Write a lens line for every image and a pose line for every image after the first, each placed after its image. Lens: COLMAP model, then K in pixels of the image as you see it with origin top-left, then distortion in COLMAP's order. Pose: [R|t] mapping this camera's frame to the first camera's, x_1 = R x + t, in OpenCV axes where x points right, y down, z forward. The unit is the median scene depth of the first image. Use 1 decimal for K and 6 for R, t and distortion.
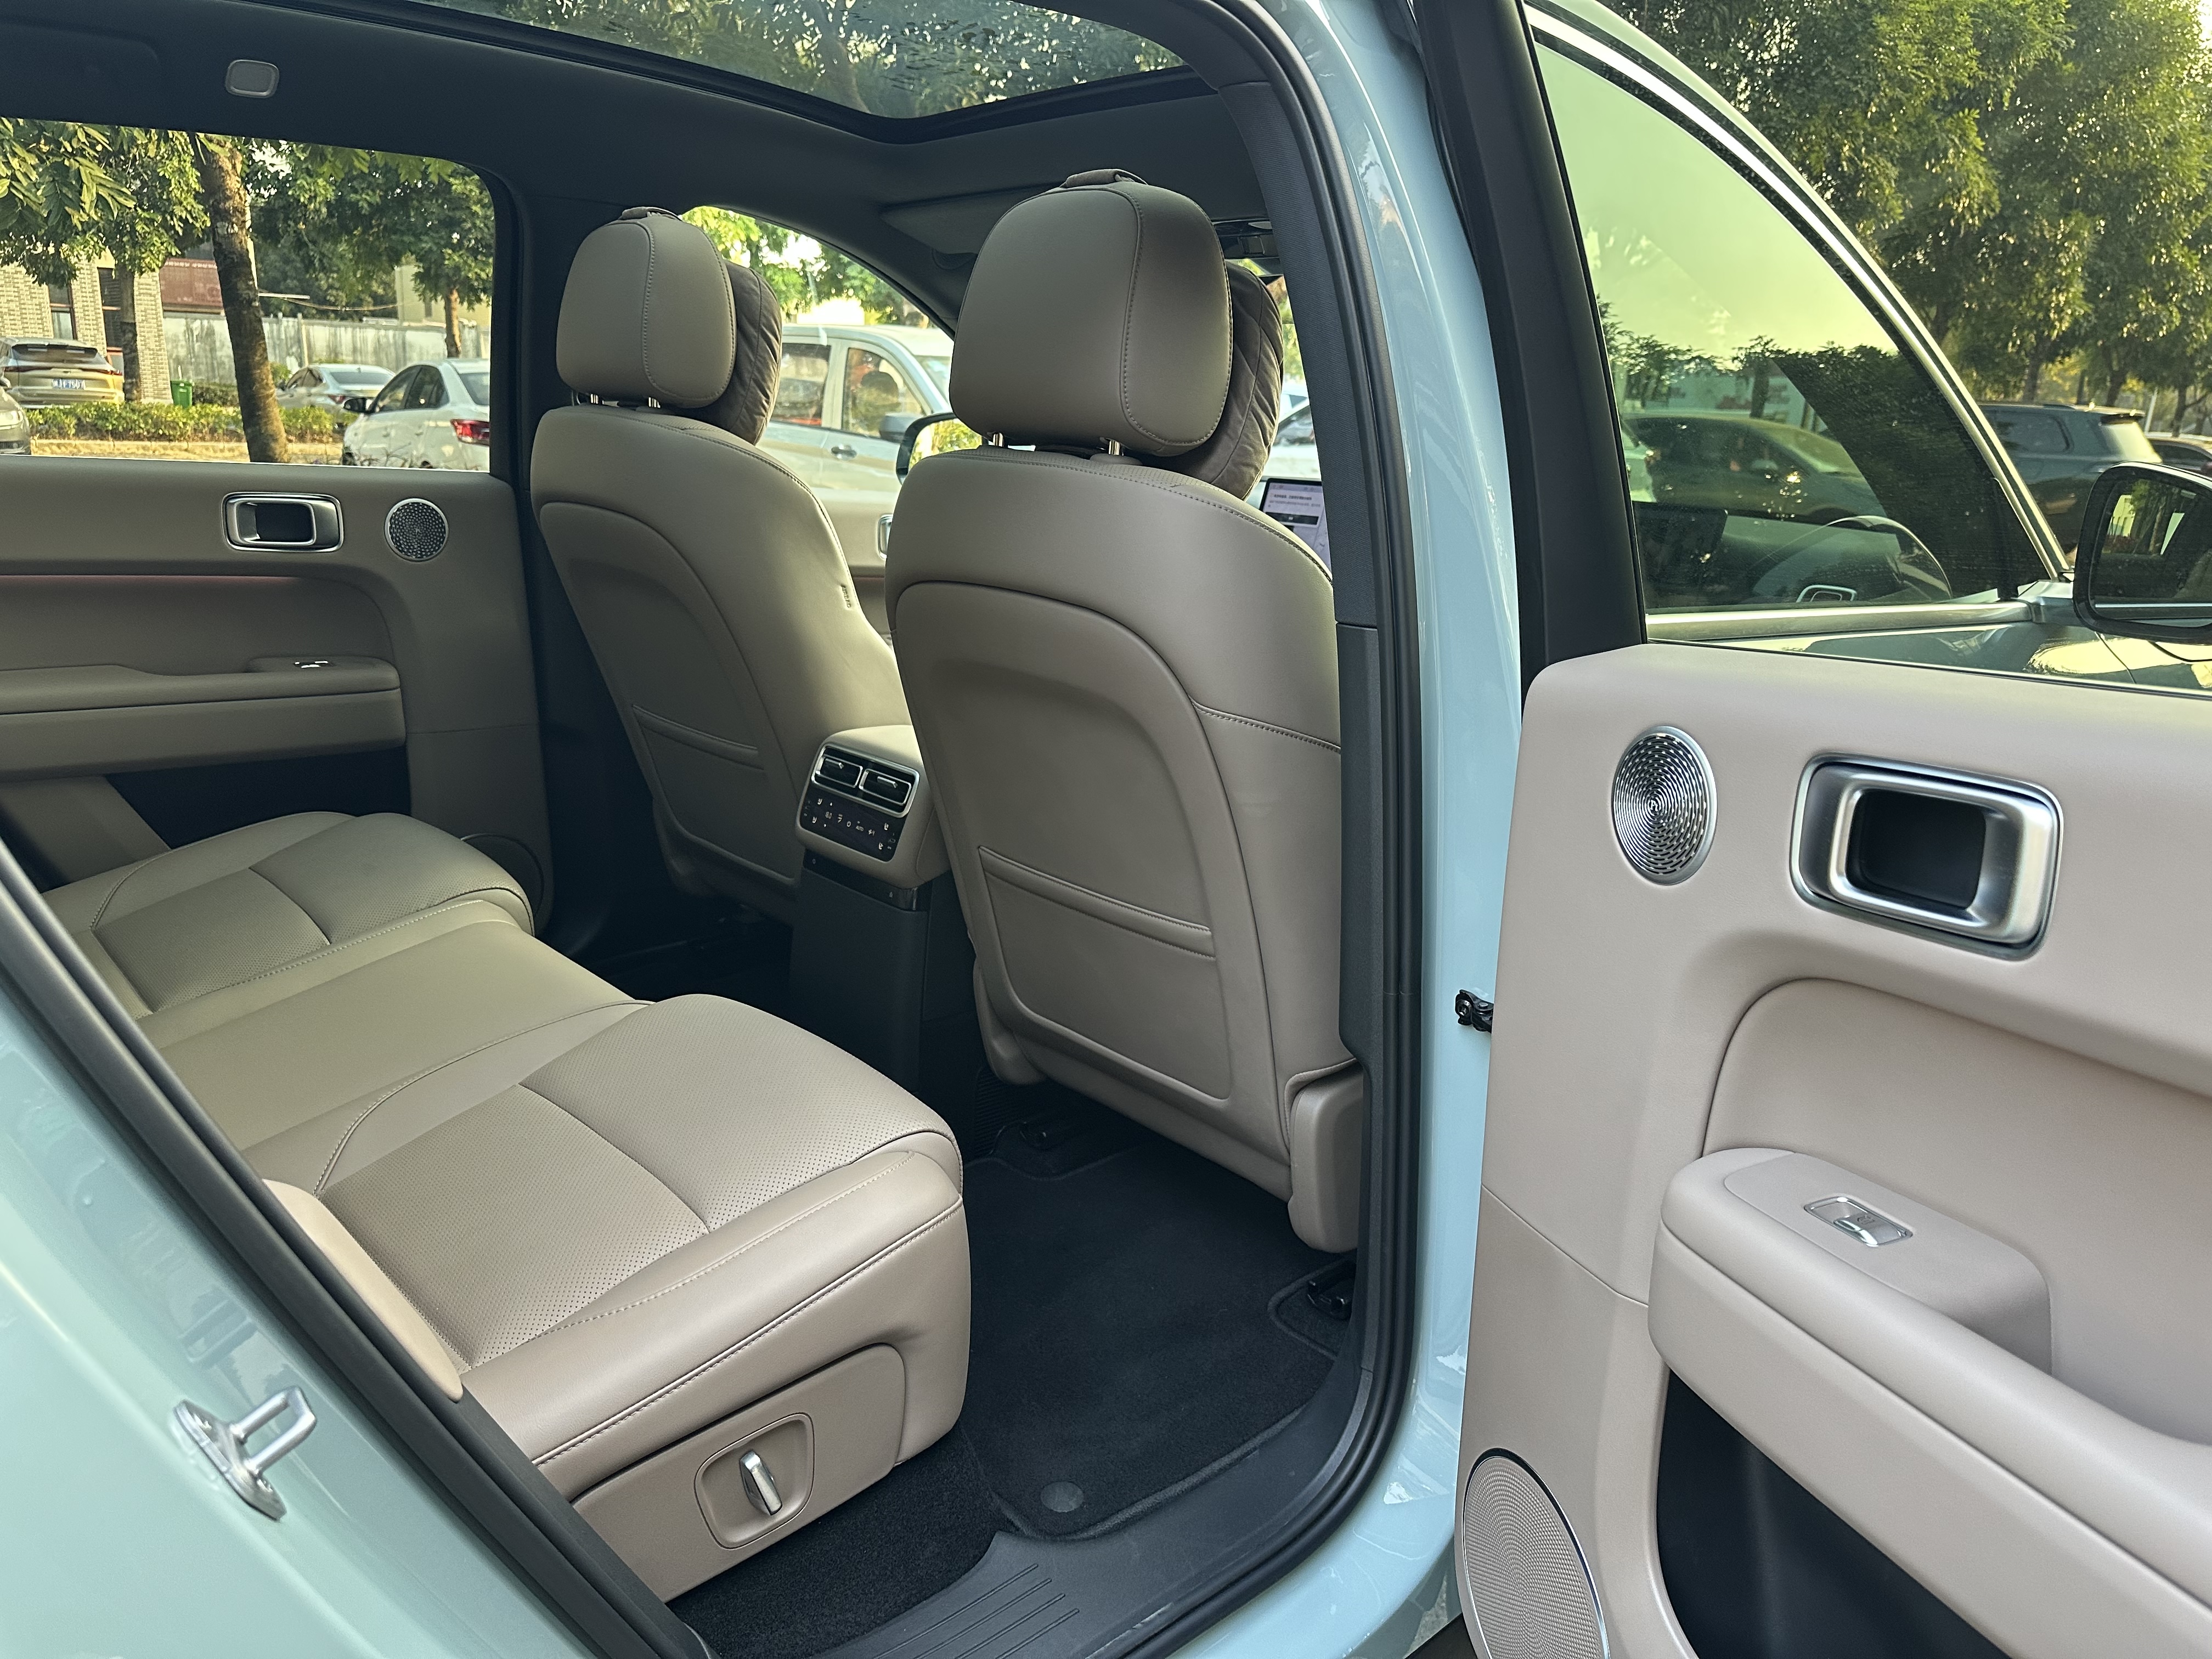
lens RADIAL K [[1565.3, 0, 1098.9], [0, 1565.3, 832.6], [0, 0, 1]] dist [0.042723, -0.044336]
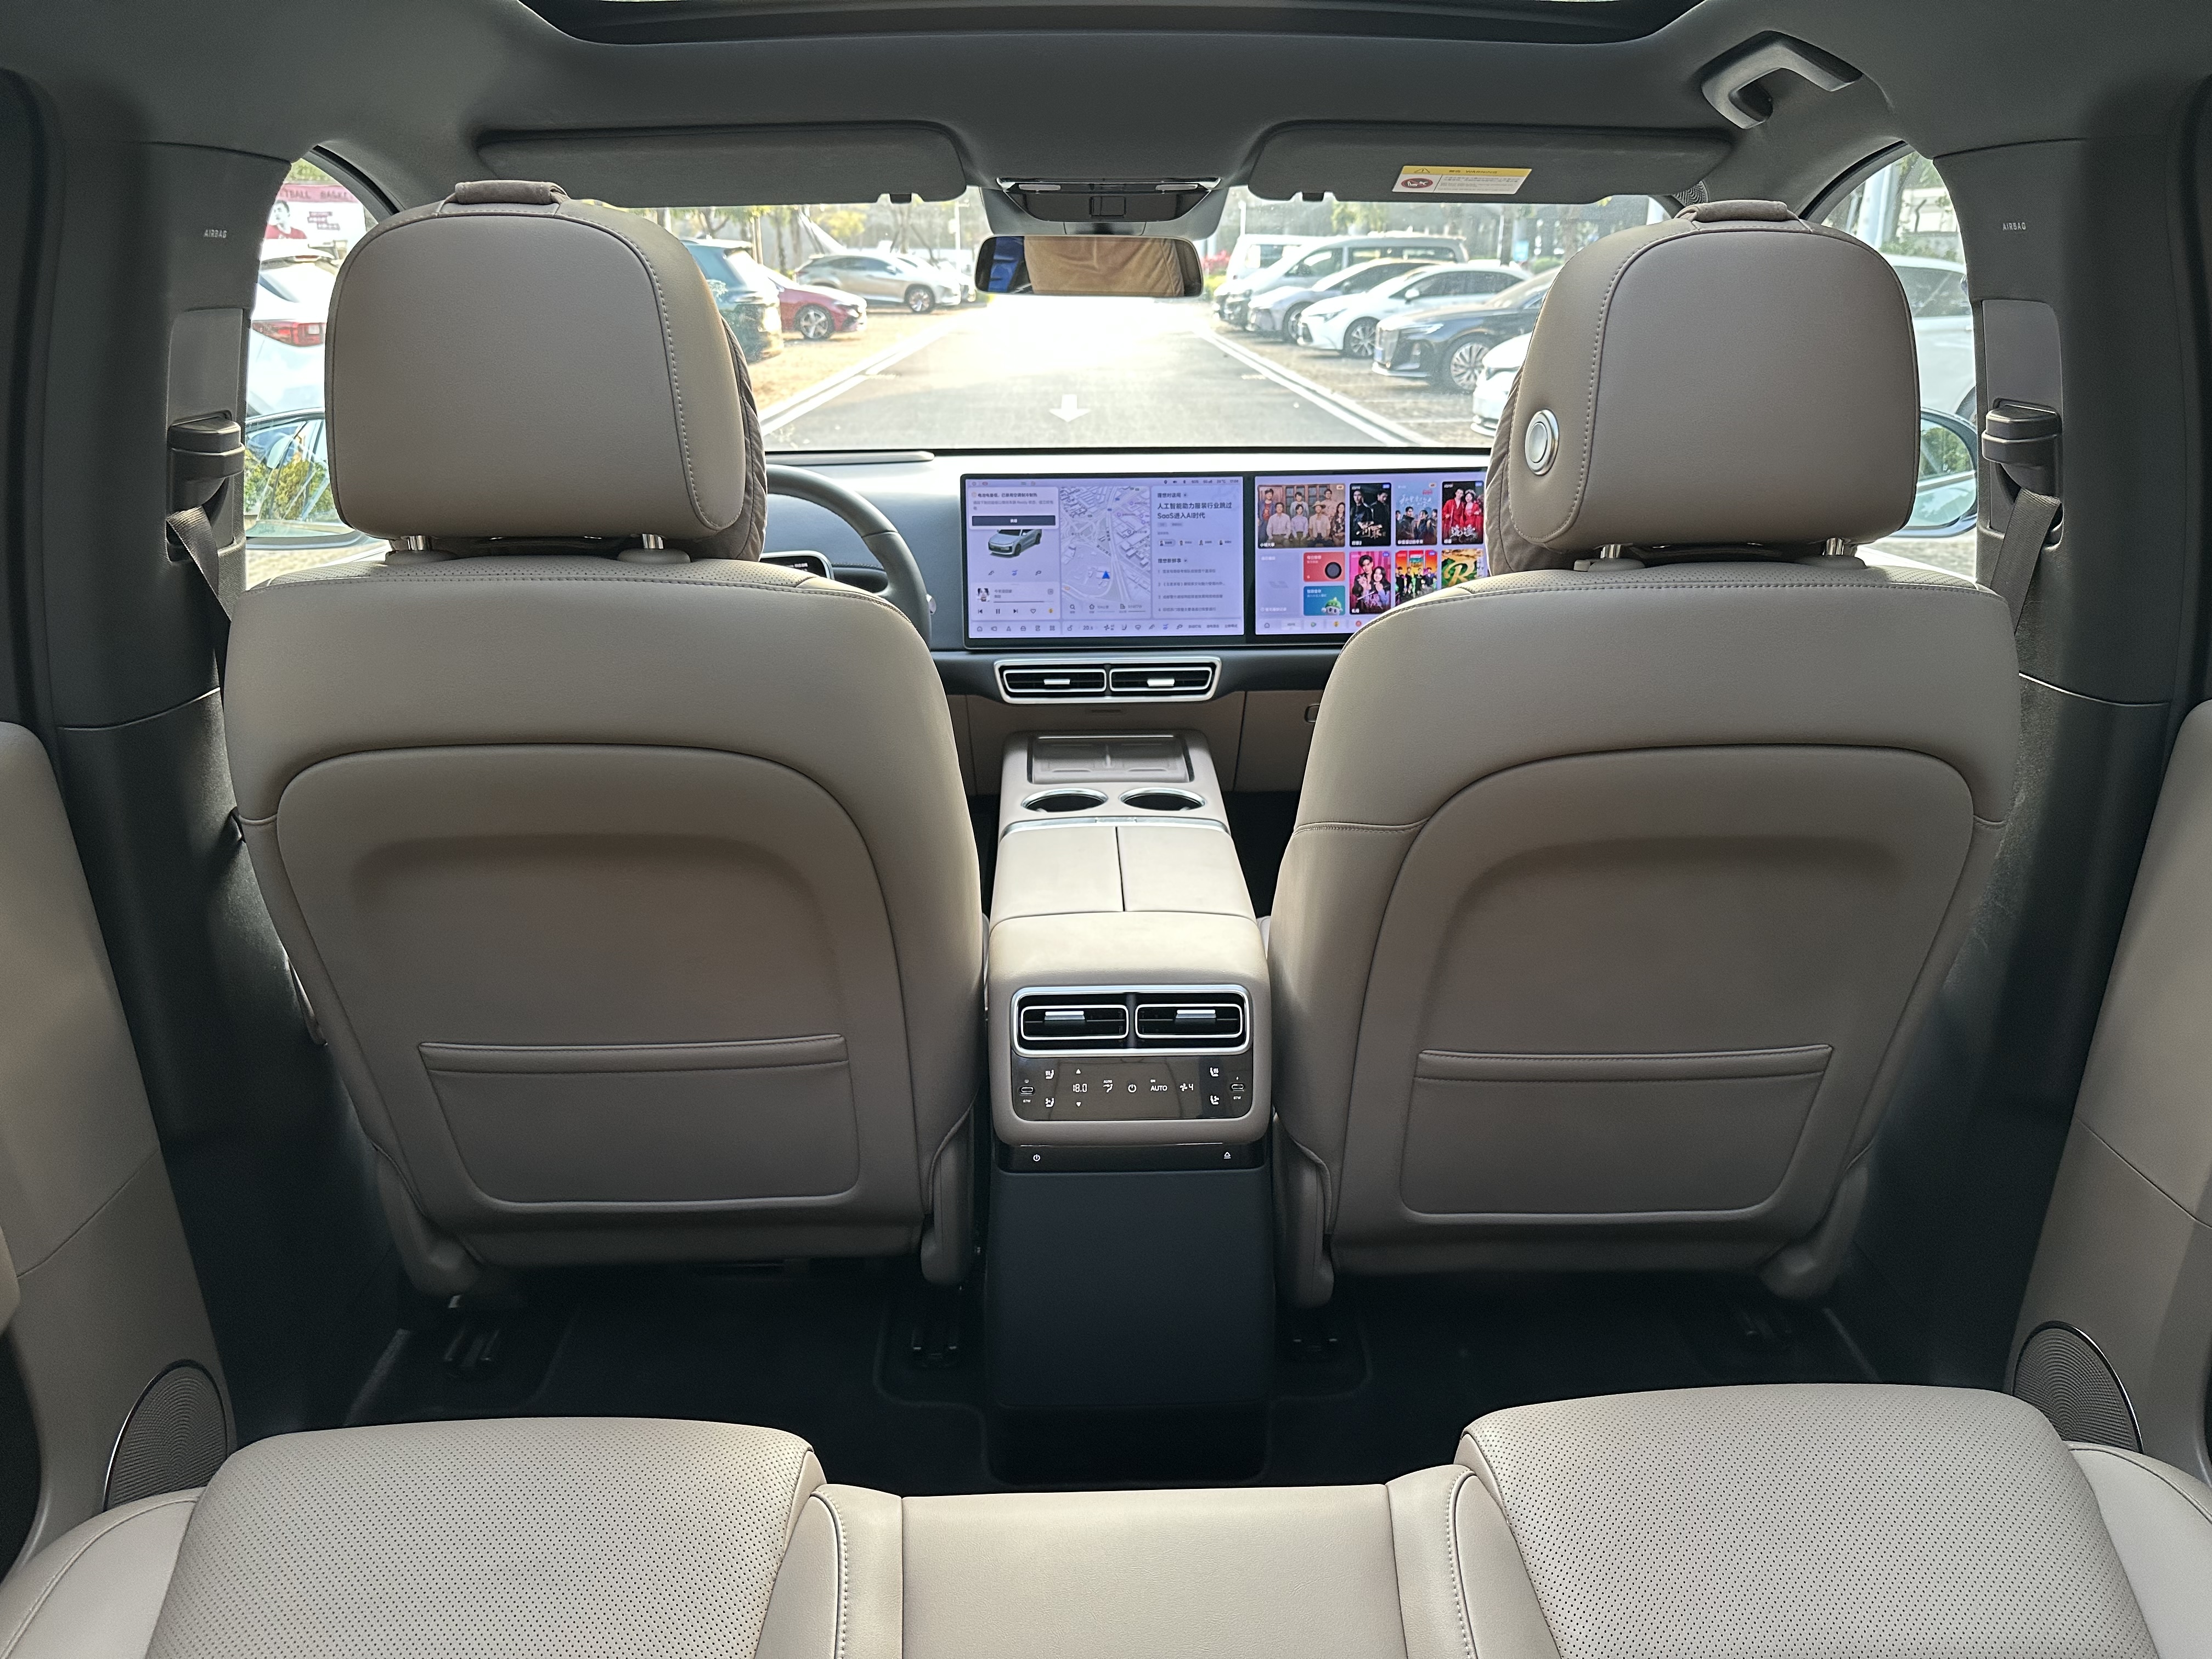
lens RADIAL K [[1565.3, 0, 1126.2], [0, 1565.3, 831.4], [0, 0, 1]] dist [0.042723, -0.044336]
pose [[0.647472, -0.301009, 0.700124, -0.487854], [0.229498, 0.953057, 0.197517, -0.200838], [-0.726713, 0.032790, 0.686158, 0.403469]]
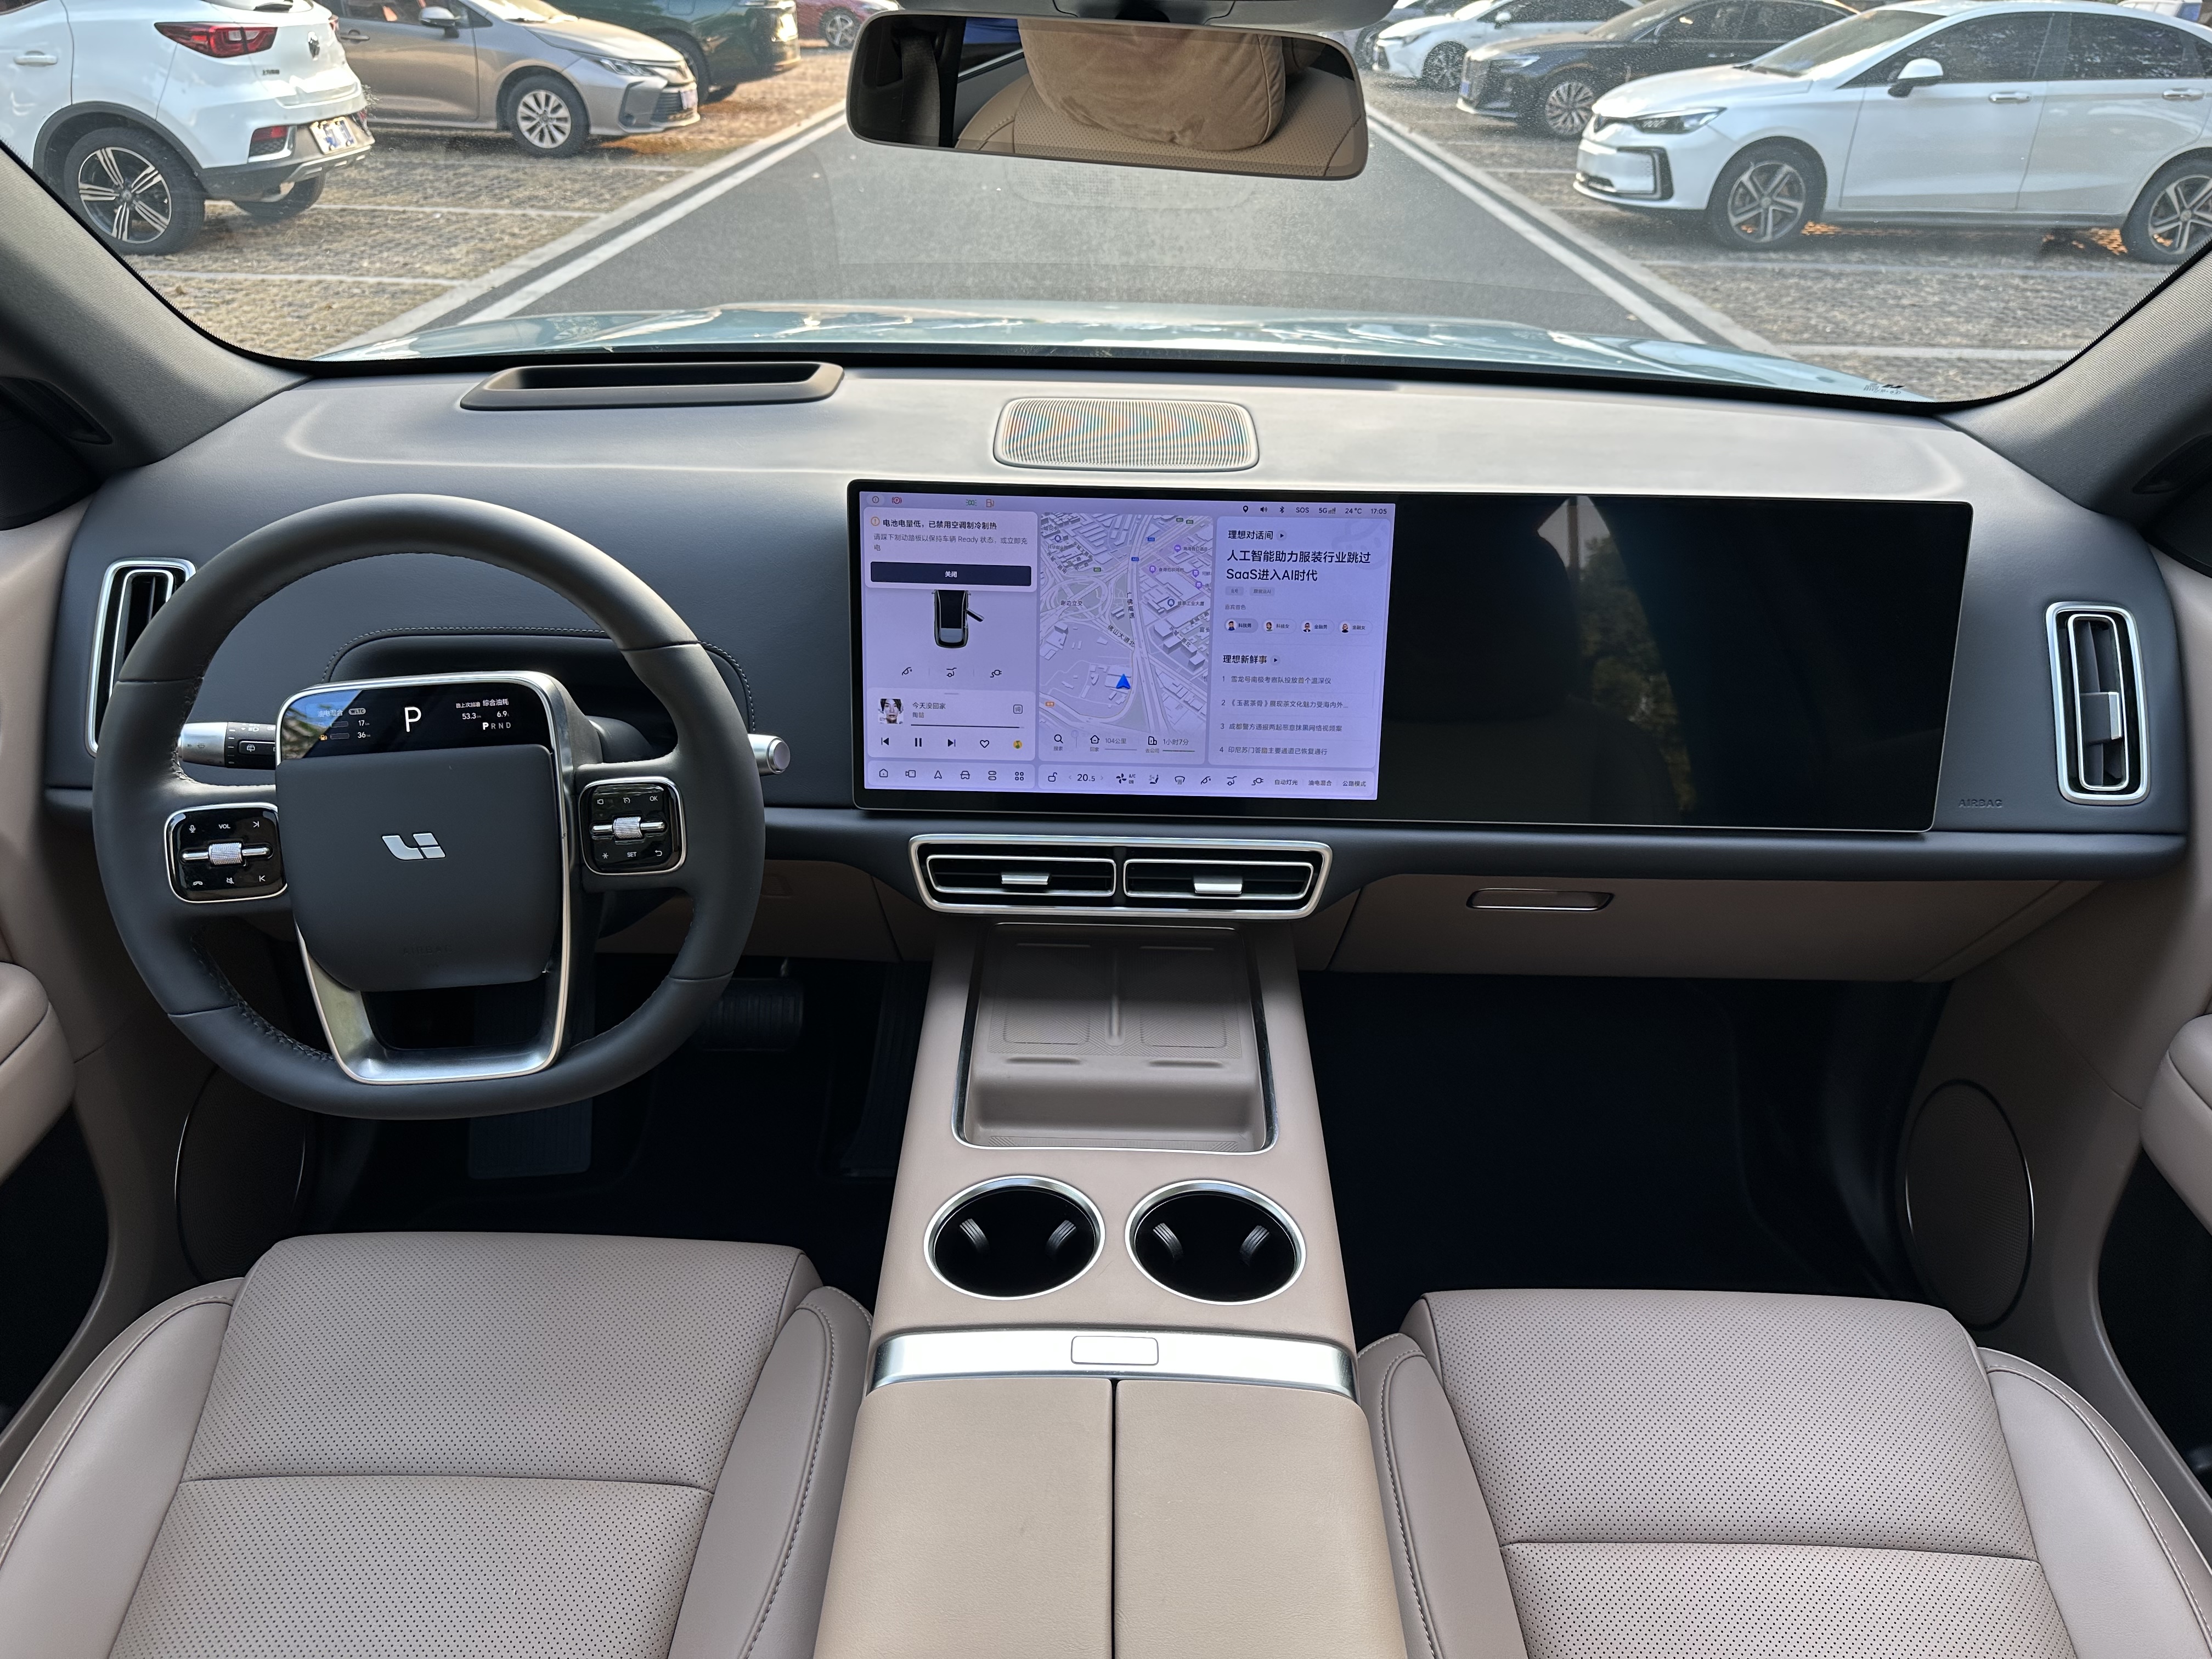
lens RADIAL K [[1565.3, 0, 1127.8], [0, 1565.3, 808.8], [0, 0, 1]] dist [0.042723, -0.044336]
pose [[0.672815, -0.372240, 0.639342, -0.156154], [0.197778, 0.923244, 0.329401, -0.282554], [-0.712885, -0.095178, 0.694793, 0.675024]]
